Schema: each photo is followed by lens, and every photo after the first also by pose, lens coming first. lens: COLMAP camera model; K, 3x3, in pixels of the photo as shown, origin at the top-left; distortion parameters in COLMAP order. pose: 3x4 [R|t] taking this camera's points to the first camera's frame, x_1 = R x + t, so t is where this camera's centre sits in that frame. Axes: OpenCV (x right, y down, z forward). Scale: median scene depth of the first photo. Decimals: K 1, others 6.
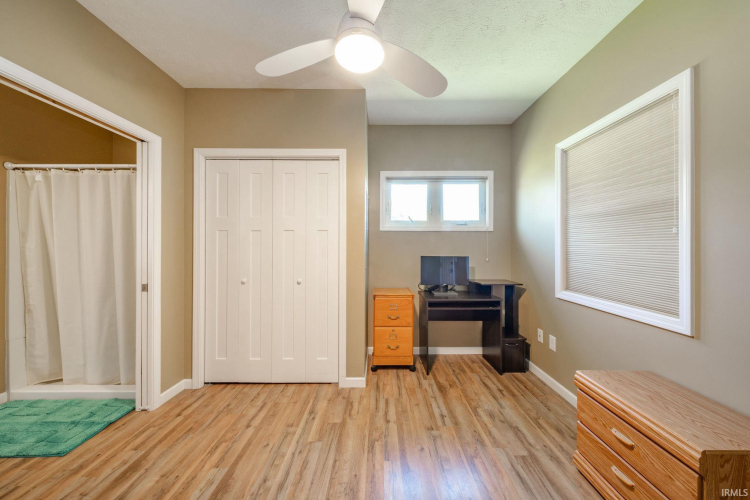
lens RADIAL K [[270.9, 0, 377.9], [0, 270.9, 246.7], [0, 0, 1]] dist [-0.000599, -0.000466]
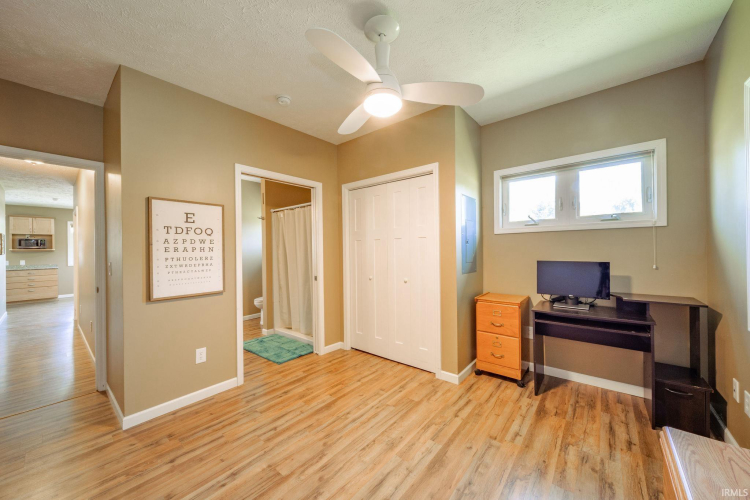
lens RADIAL K [[273.5, 0, 375.0], [0, 273.5, 250.0], [0, 0, 1]] dist [-0.001225, -0.000300]
pose [[0.766045, -0.011829, -0.642678, 0.404648], [0.014098, 0.999899, -0.001600, -0.007126], [0.642633, -0.007835, 0.766134, -0.018375]]
